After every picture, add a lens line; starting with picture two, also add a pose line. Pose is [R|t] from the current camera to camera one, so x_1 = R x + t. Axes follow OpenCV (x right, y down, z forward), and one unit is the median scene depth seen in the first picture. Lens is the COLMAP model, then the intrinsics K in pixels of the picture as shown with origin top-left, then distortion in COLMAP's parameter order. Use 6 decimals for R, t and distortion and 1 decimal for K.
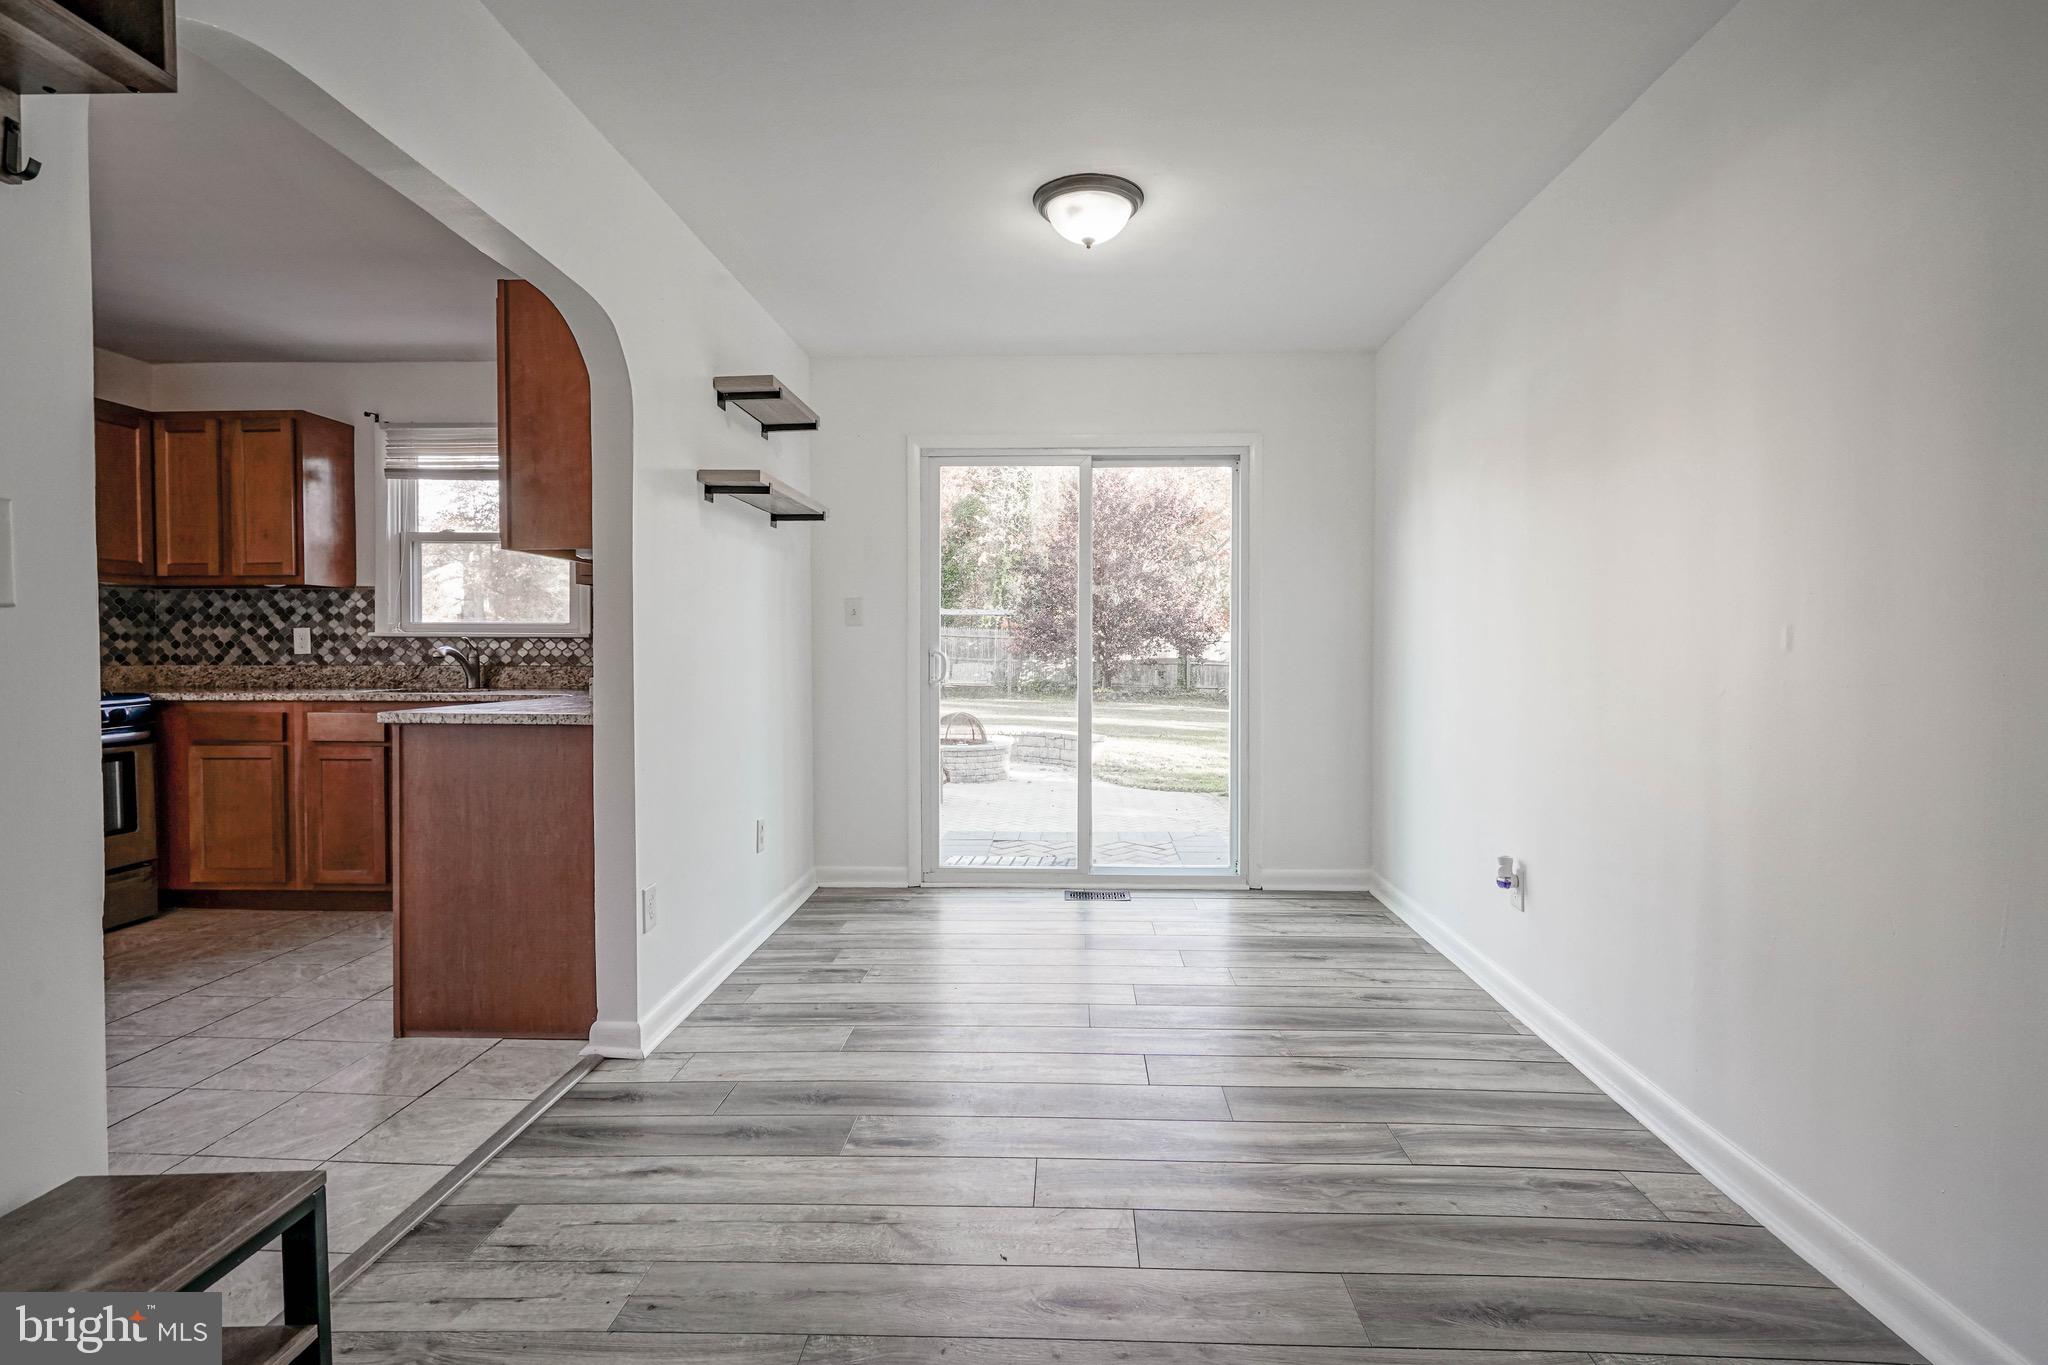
lens RADIAL K [[991.3, 0, 1024.8], [0, 991.3, 667.8], [0, 0, 1]] dist [-0.016771, 0.016052]
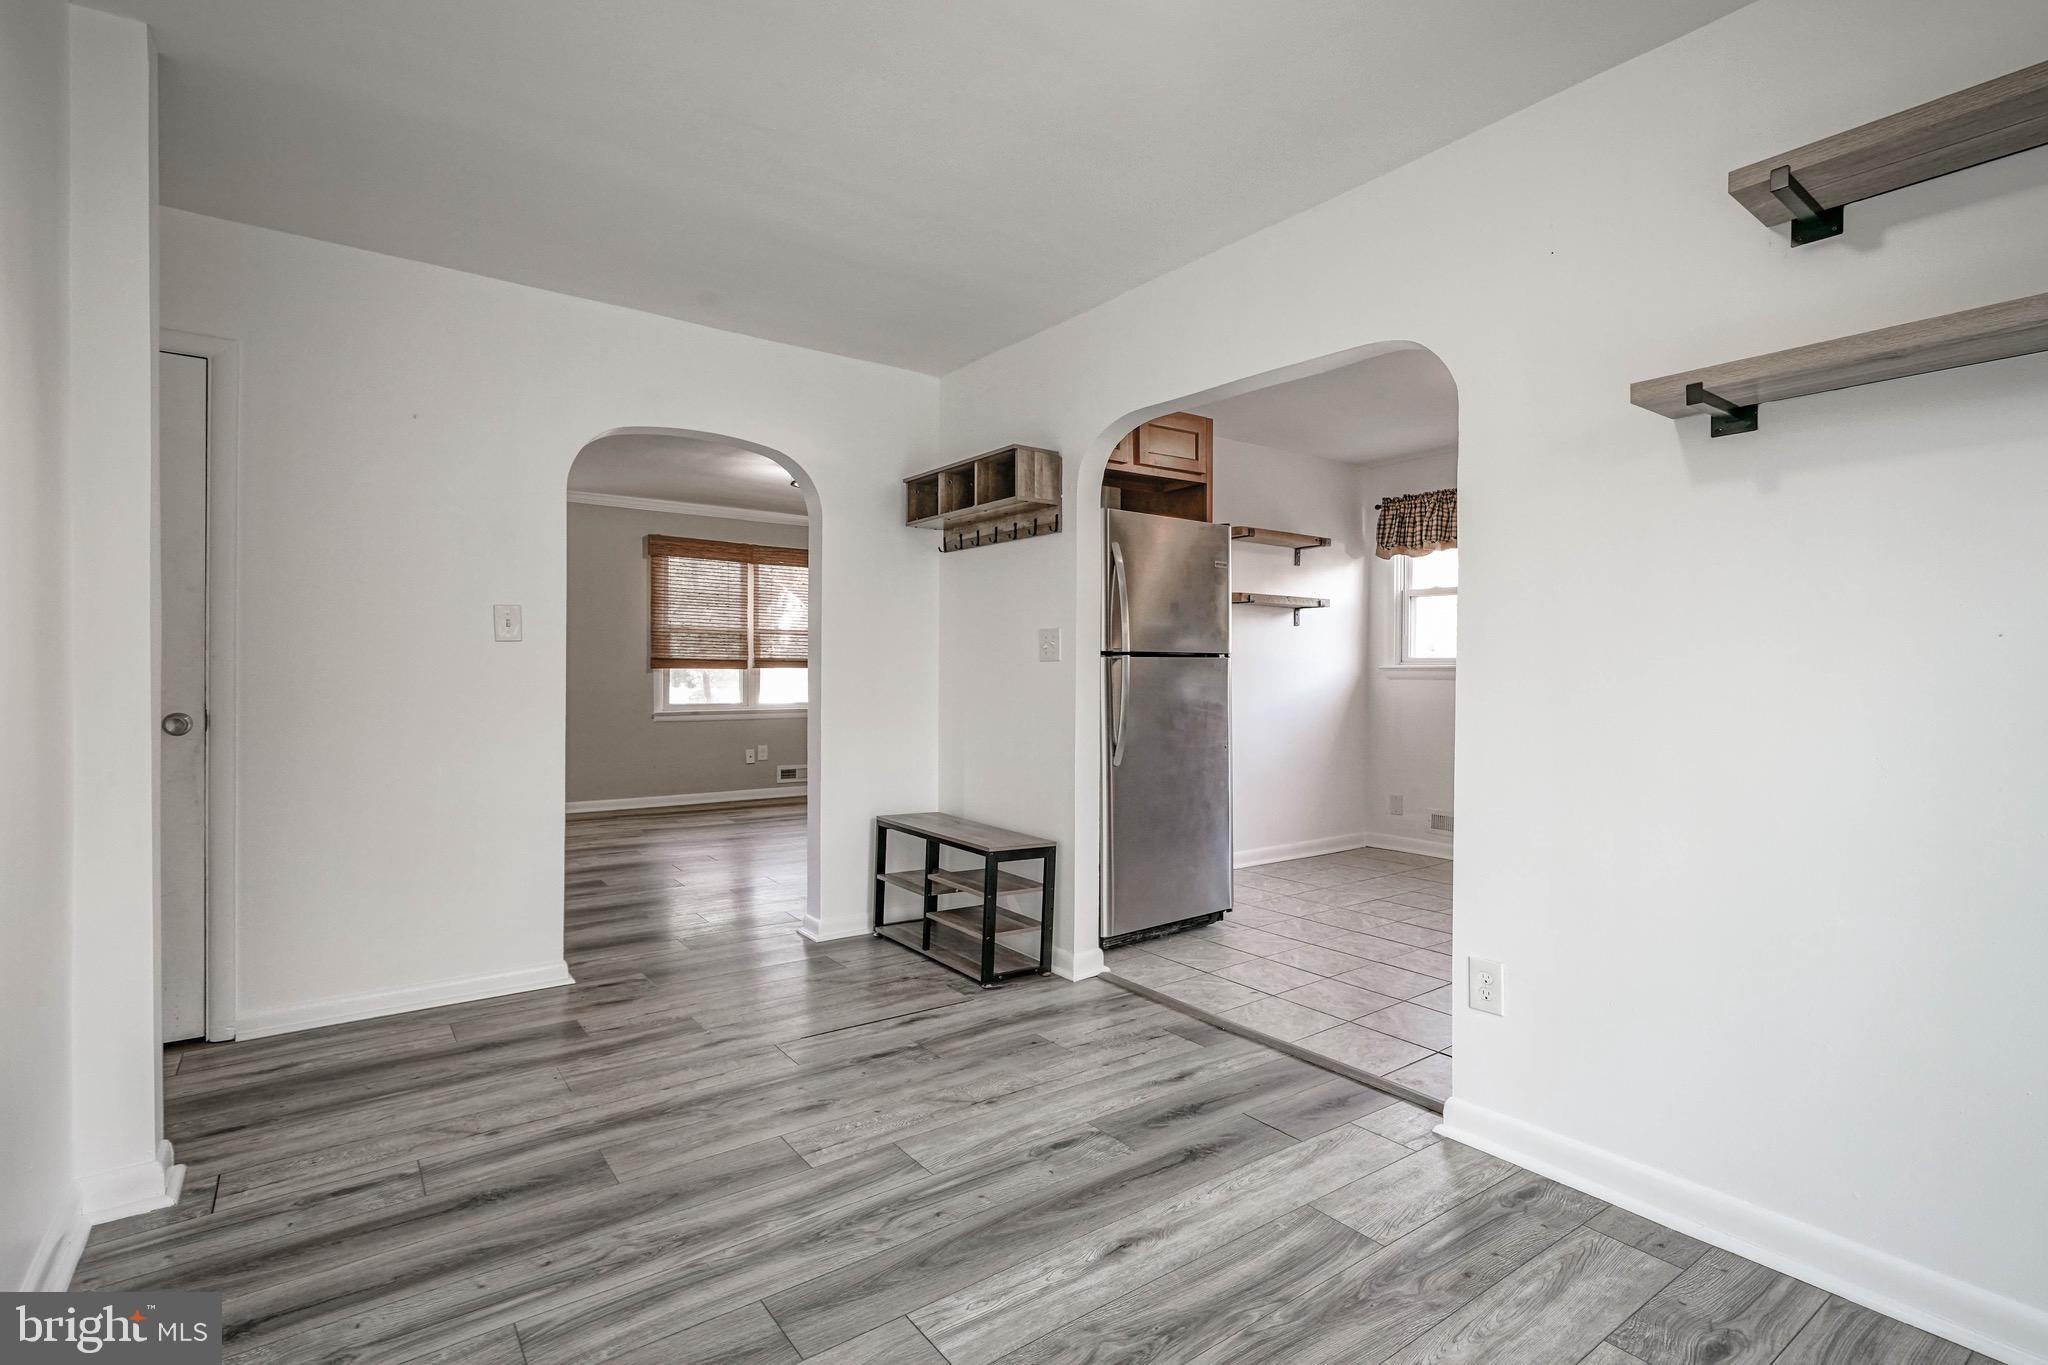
lens RADIAL K [[895.5, 0, 1048.9], [0, 895.5, 677.0], [0, 0, 1]] dist [0.000767, 0.000084]
pose [[-0.756538, -0.001380, -0.653949, 0.237086], [-0.018547, 0.999641, 0.019347, -0.015633], [0.653687, 0.026765, -0.756292, 0.794373]]
